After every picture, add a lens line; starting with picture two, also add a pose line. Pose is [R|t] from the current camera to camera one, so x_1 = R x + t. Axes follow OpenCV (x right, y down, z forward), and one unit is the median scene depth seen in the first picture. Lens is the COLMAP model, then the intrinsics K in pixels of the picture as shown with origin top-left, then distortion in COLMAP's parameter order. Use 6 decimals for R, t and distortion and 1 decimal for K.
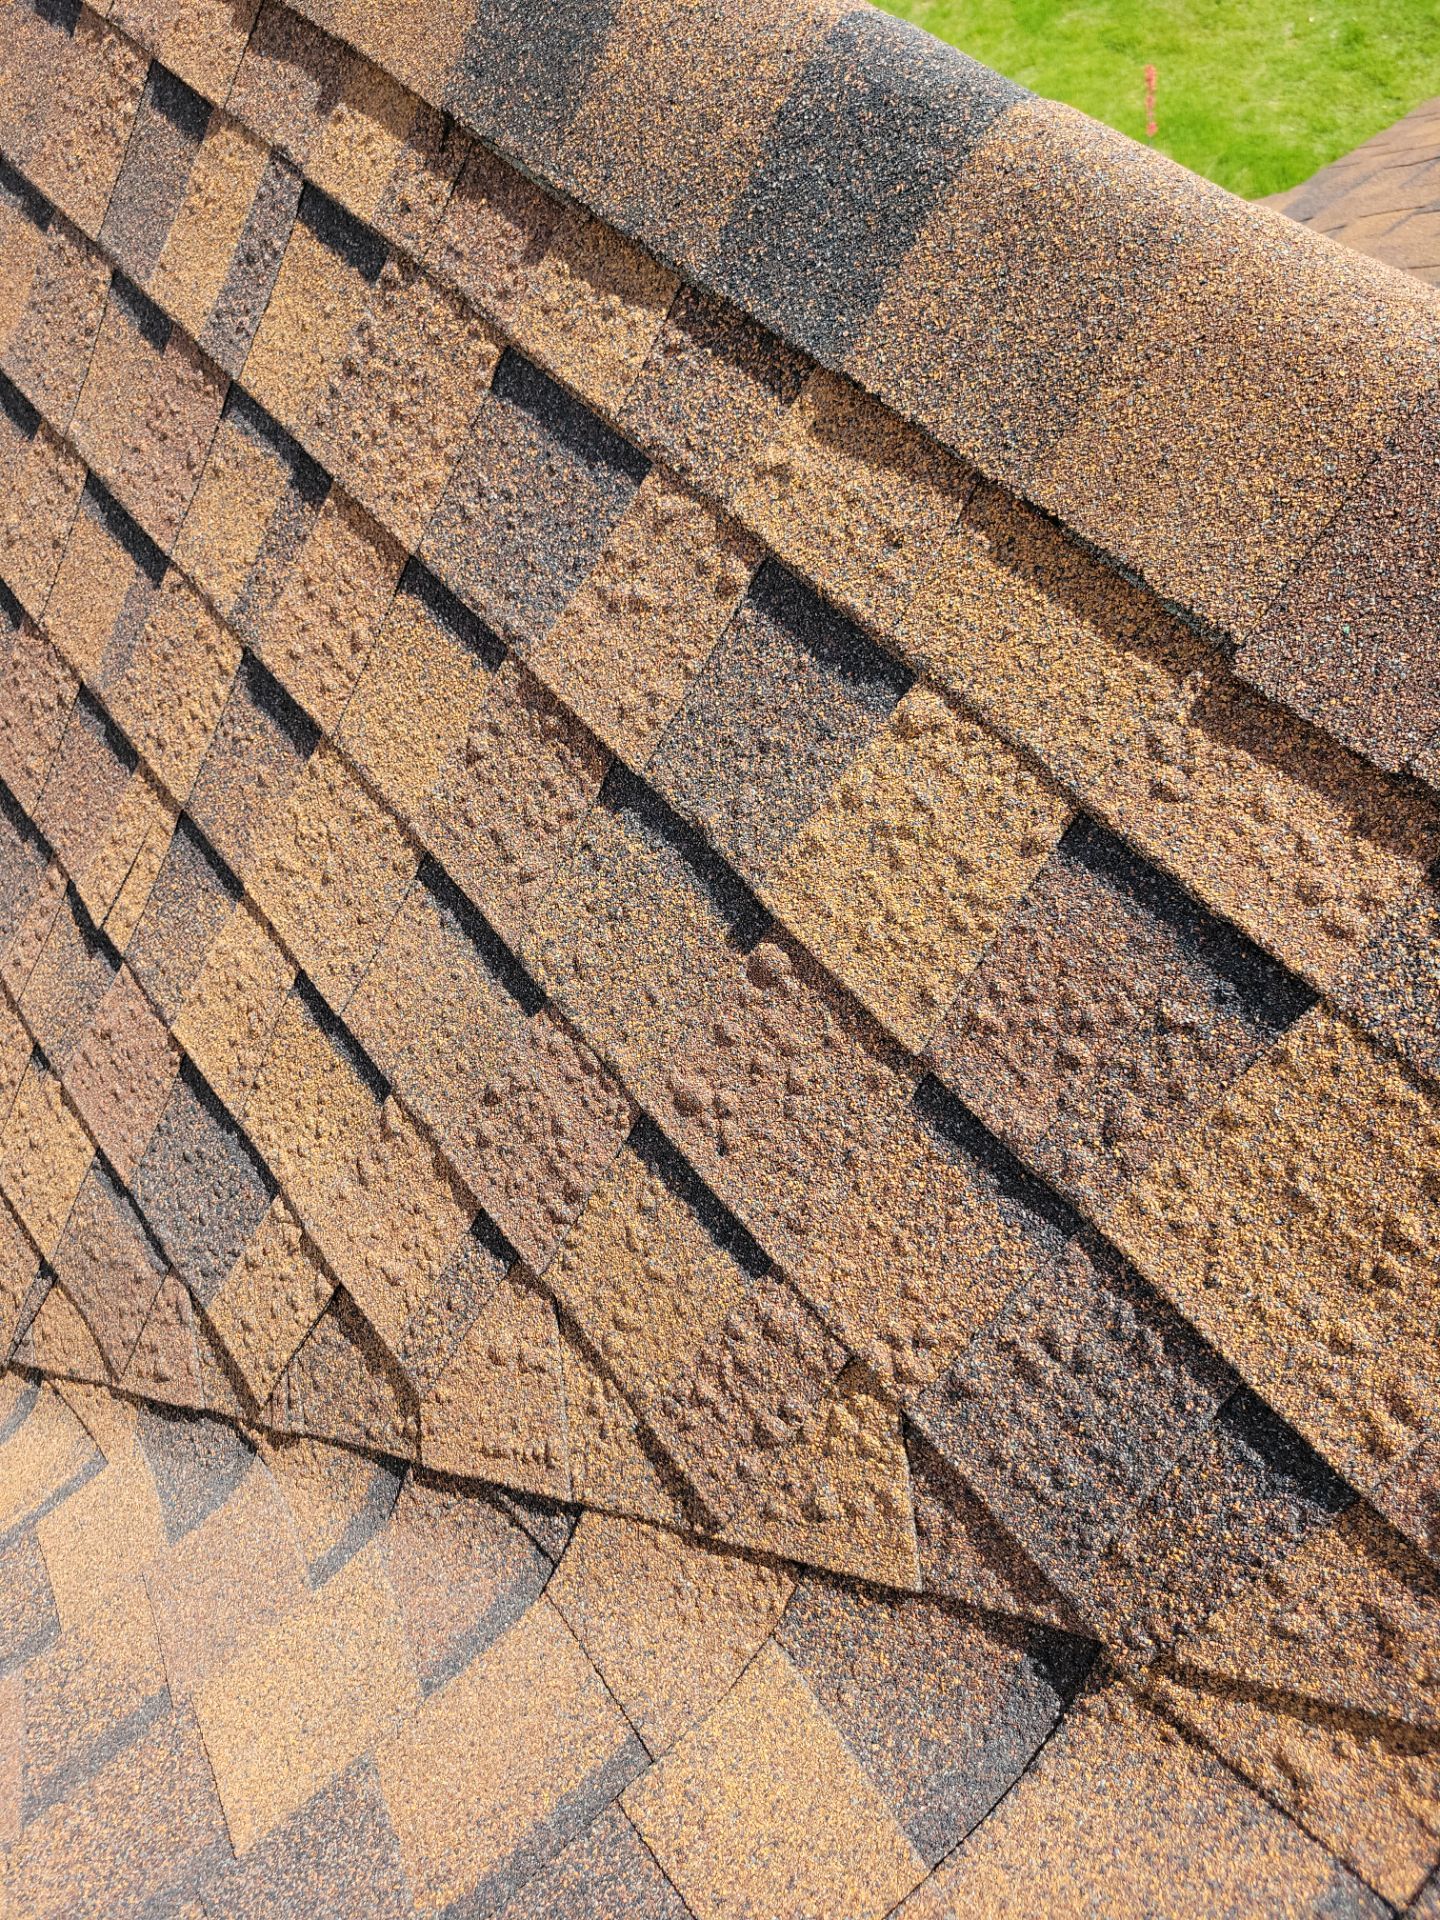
lens RADIAL K [[1373.0, 0, 680.8], [0, 1373.0, 986.2], [0, 0, 1]] dist [0.038373, -0.023426]
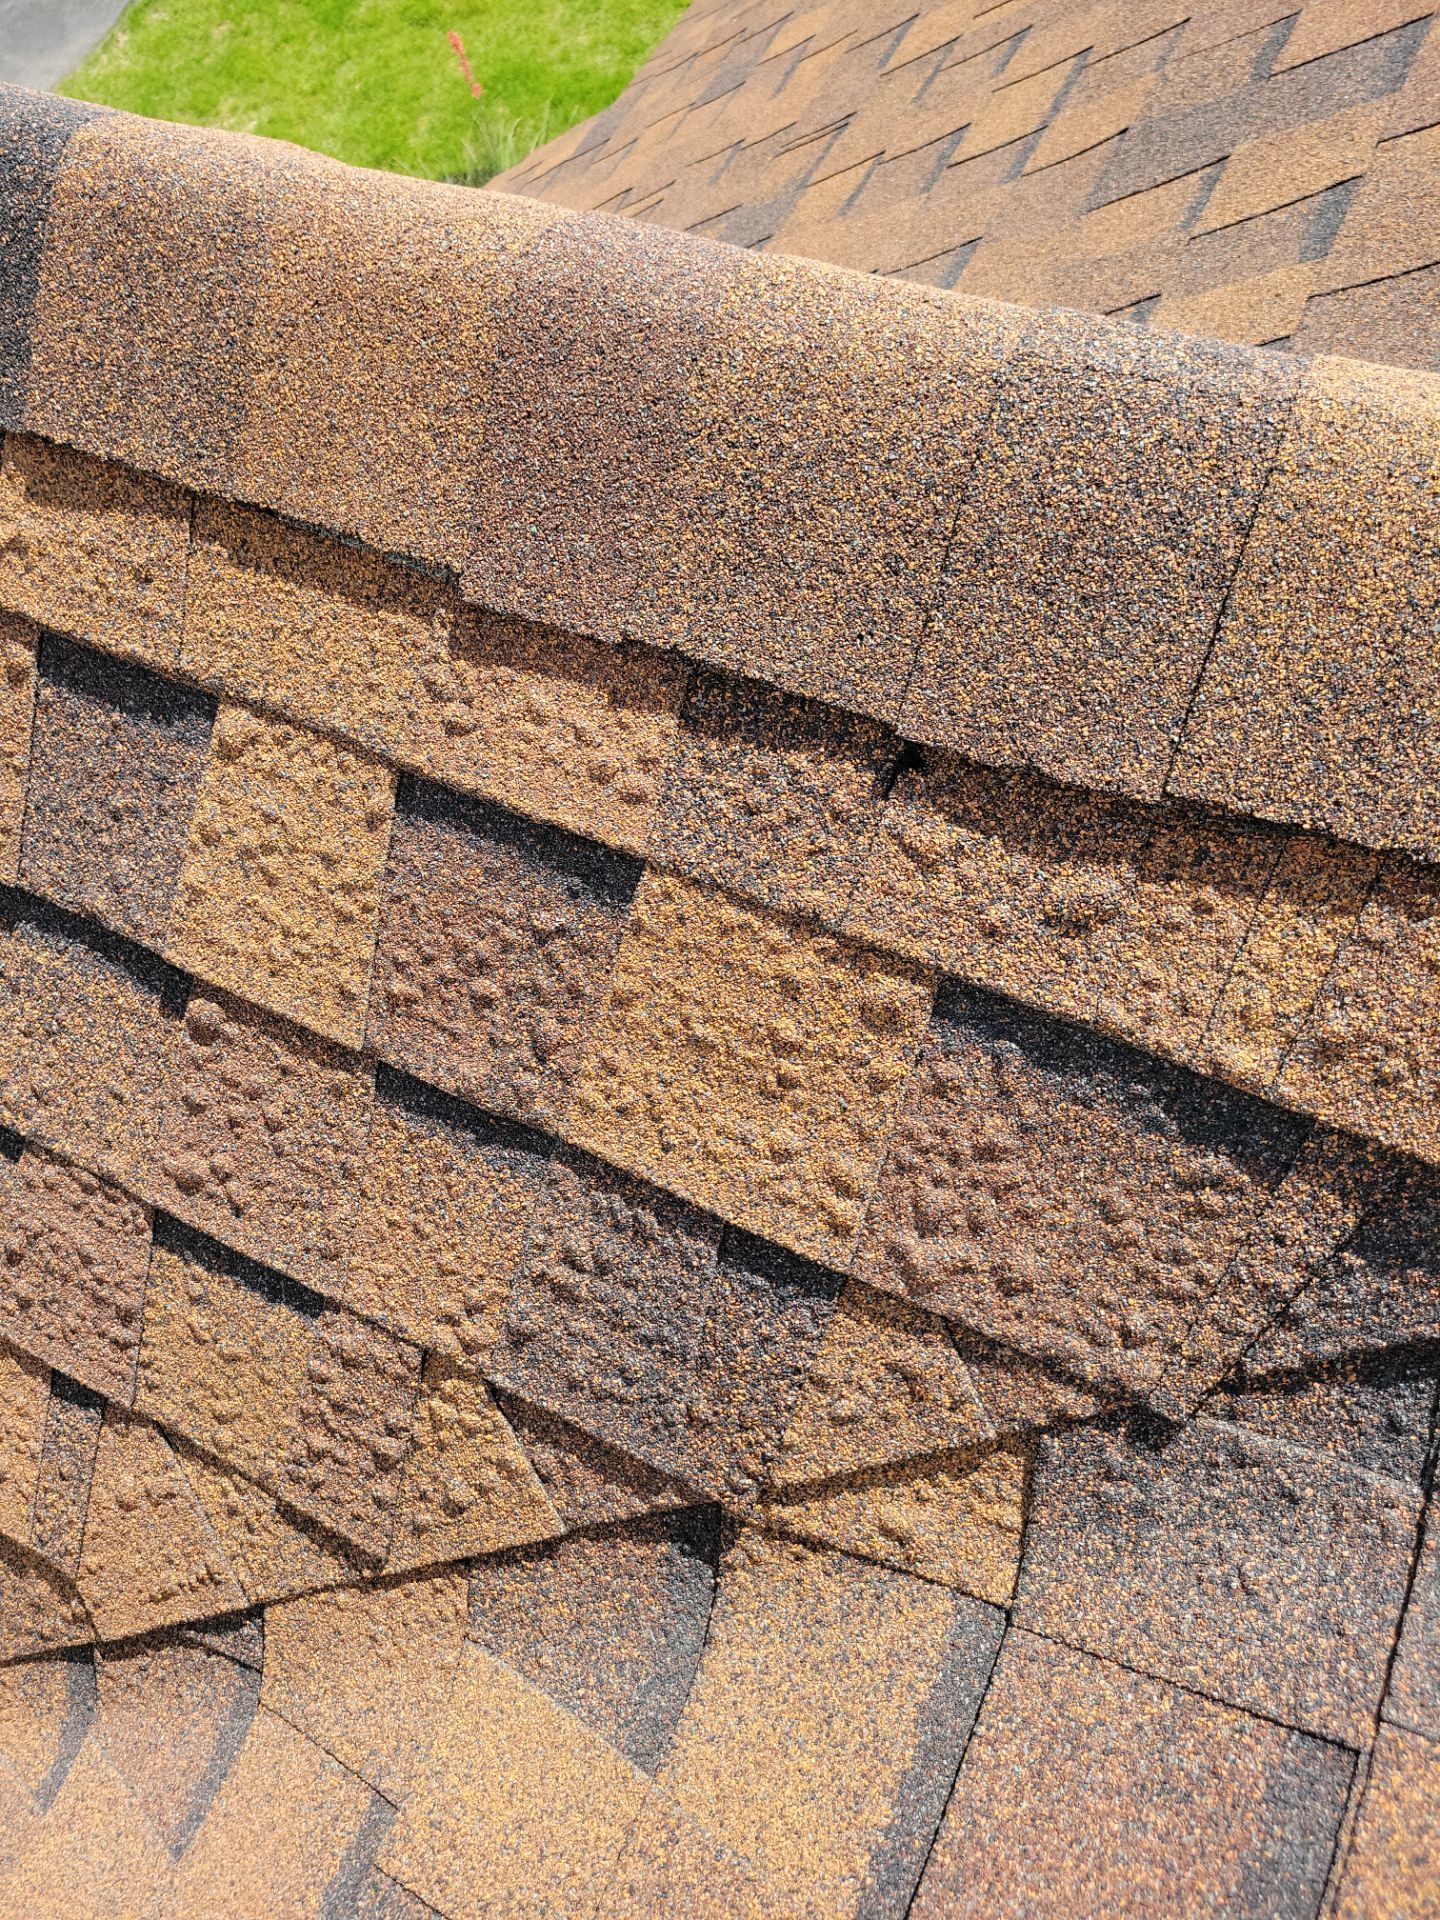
lens RADIAL K [[1373.0, 0, 680.8], [0, 1373.0, 986.2], [0, 0, 1]] dist [0.038373, -0.023426]
pose [[0.907476, -0.376684, 0.186000, 0.217090], [0.376584, 0.925633, 0.037259, 0.058162], [-0.186203, 0.036233, 0.981843, -0.035458]]
